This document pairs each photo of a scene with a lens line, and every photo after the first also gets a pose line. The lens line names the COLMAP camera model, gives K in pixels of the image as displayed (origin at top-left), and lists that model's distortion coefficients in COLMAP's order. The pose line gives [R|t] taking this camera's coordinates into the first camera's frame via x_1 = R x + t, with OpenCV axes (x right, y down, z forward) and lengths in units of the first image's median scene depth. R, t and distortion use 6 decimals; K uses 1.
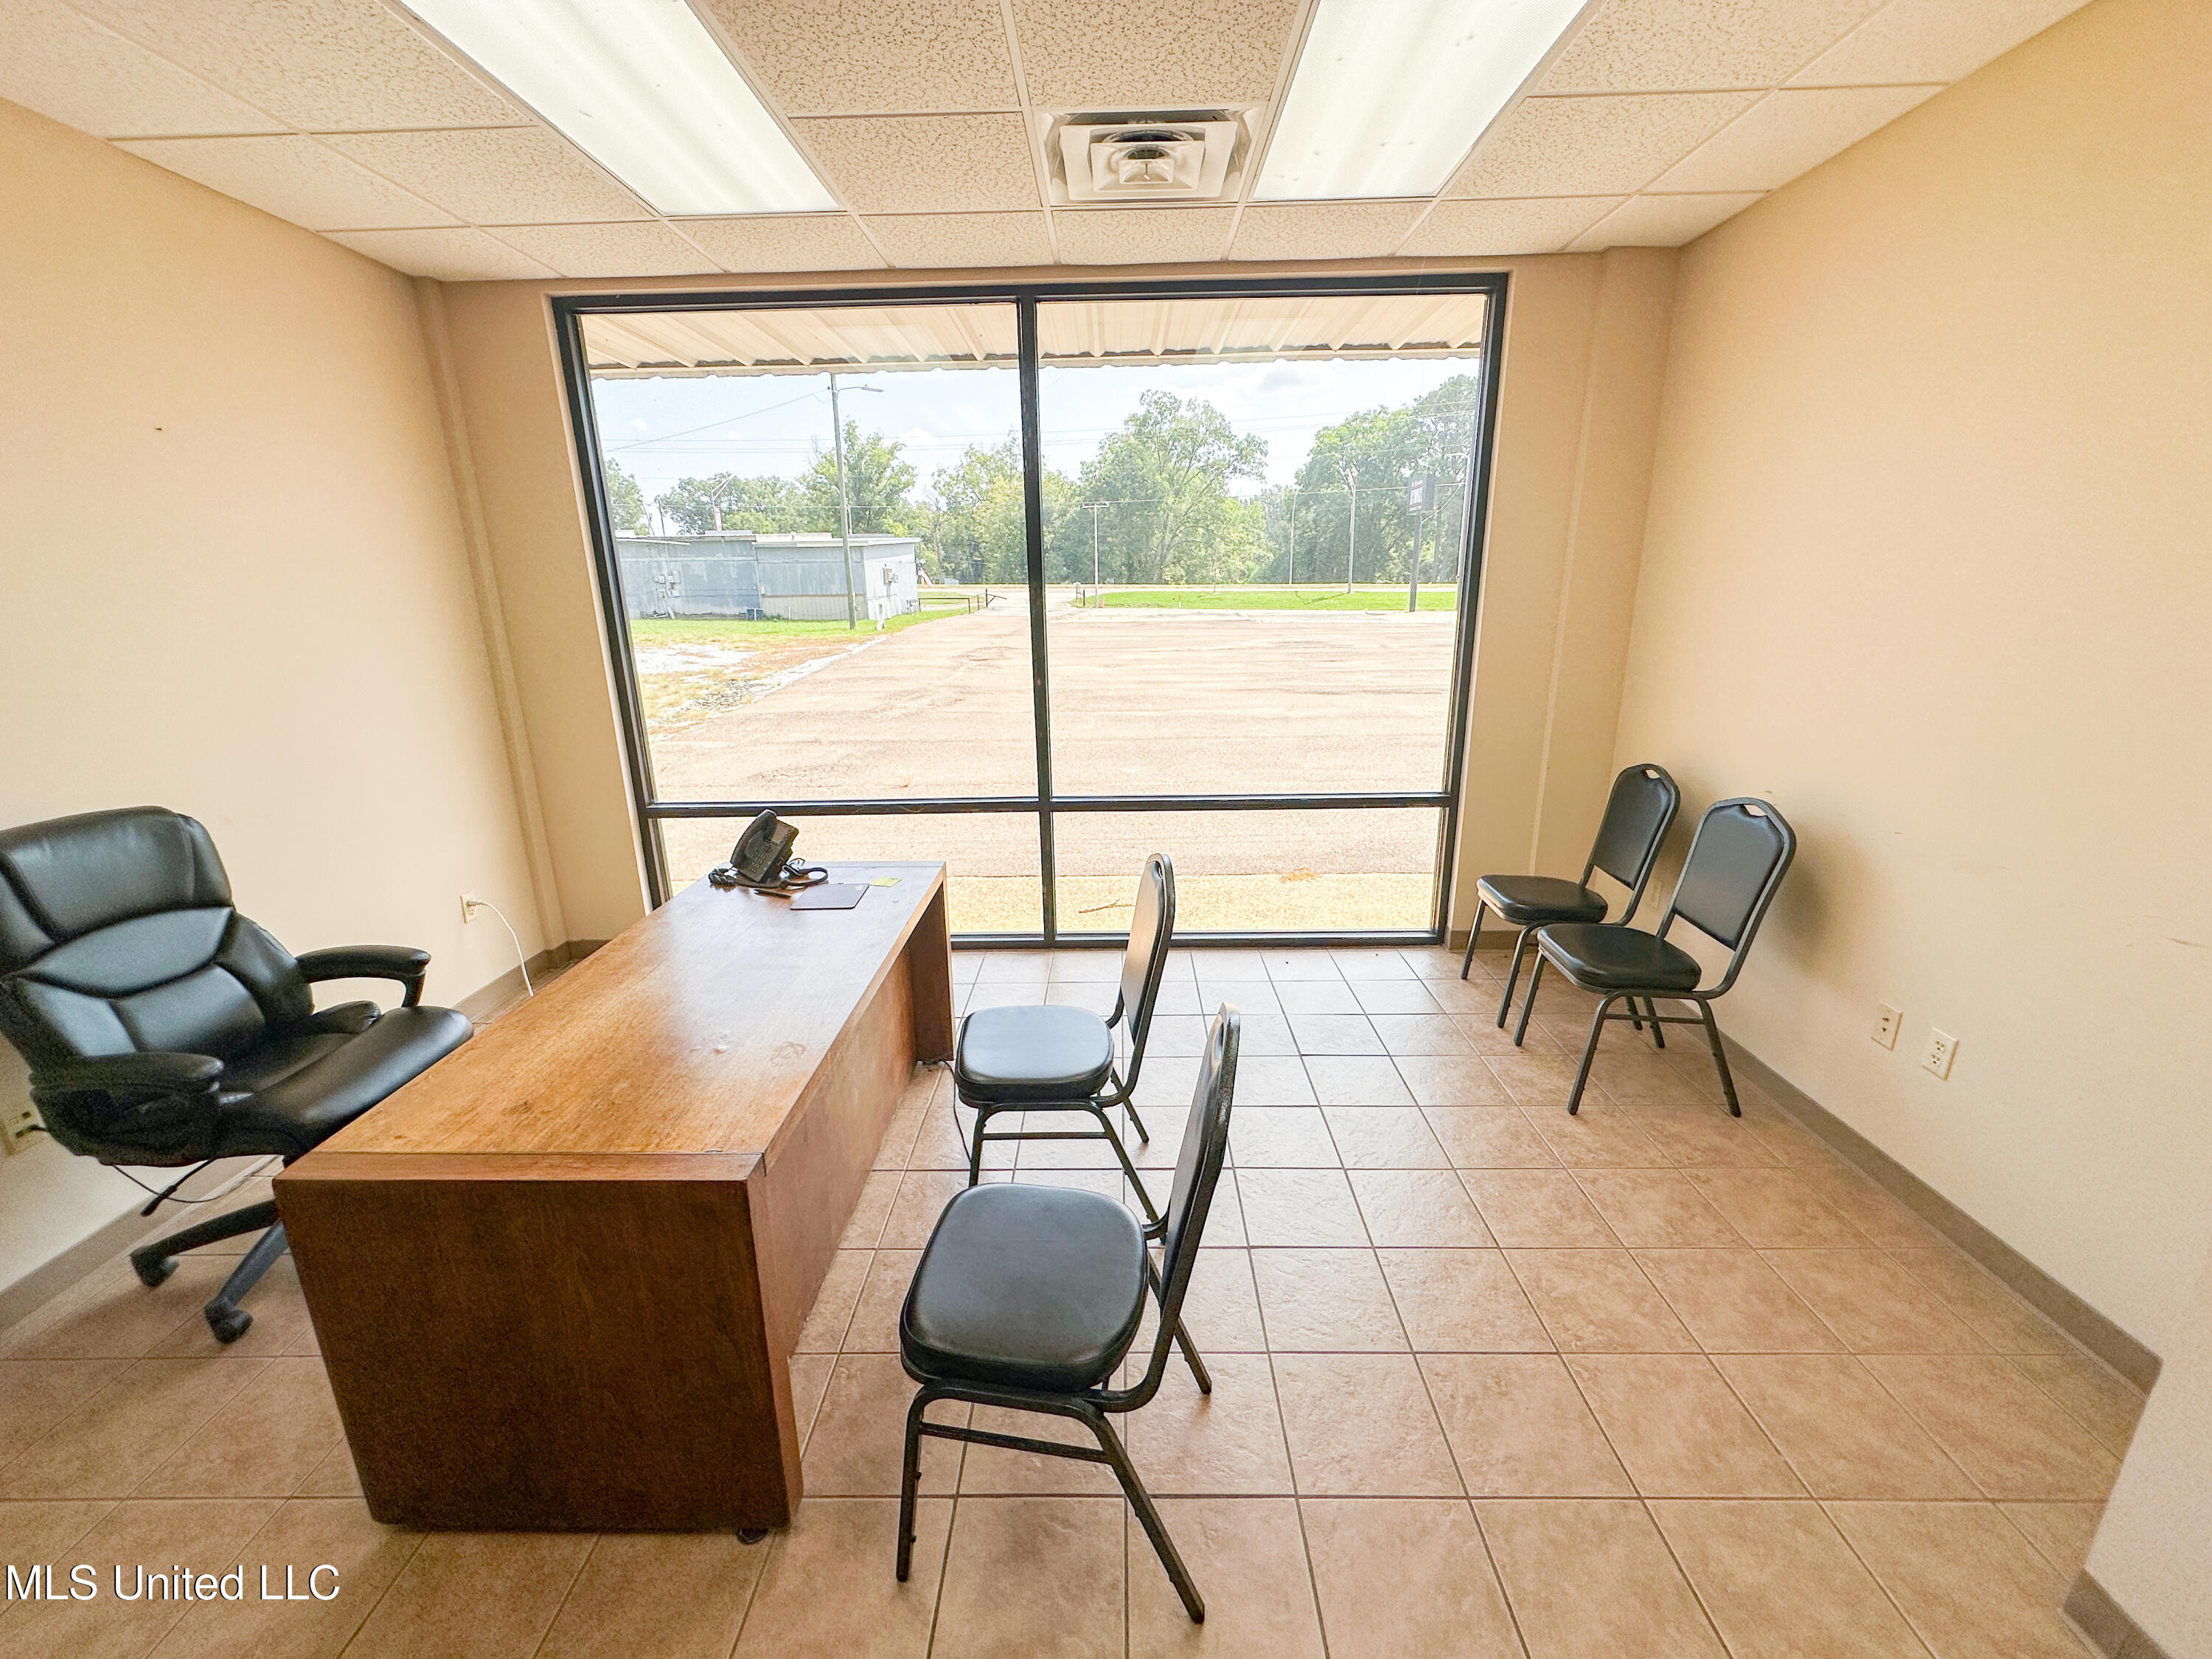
lens RADIAL K [[880.3, 0, 1064.5], [0, 880.3, 806.6], [0, 0, 1]] dist [-0.010474, 0.001093]
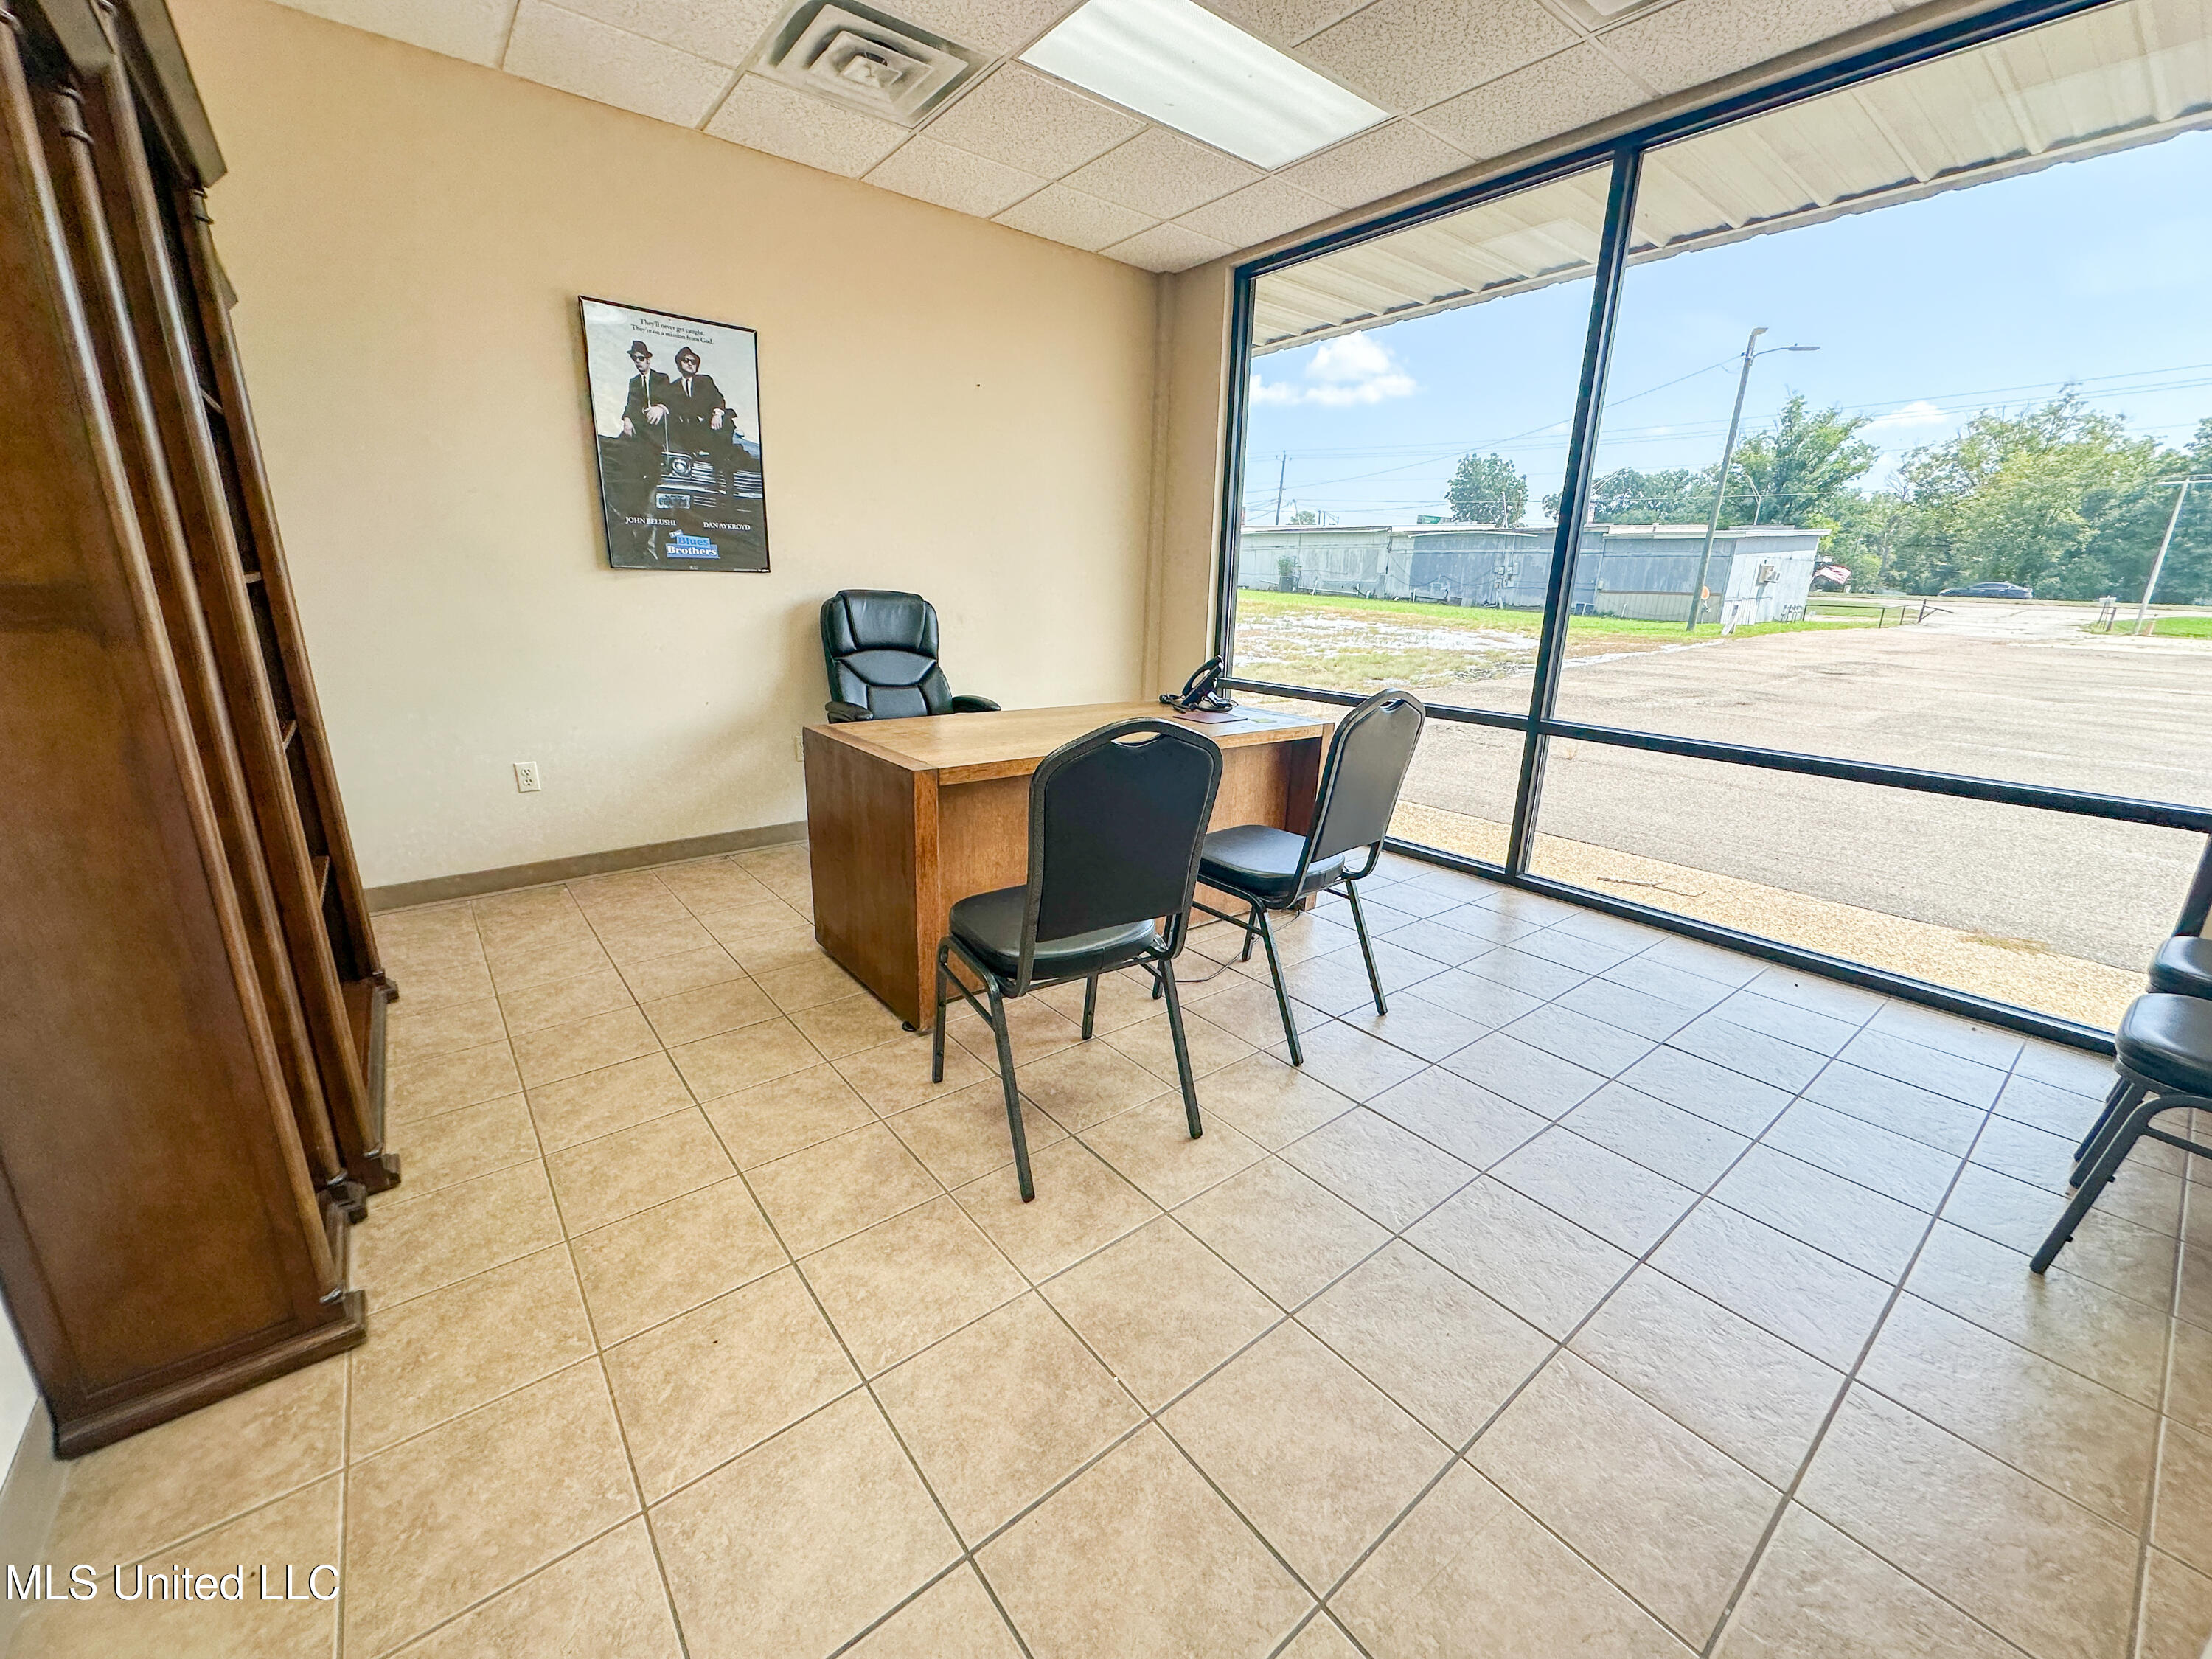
lens RADIAL K [[880.3, 0, 1113.3], [0, 880.3, 819.0], [0, 0, 1]] dist [-0.010474, 0.001093]
pose [[0.635010, 0.231496, -0.737002, 0.373702], [-0.231104, 0.967279, 0.104705, 0.093200], [0.737125, 0.103835, 0.667731, 0.075760]]
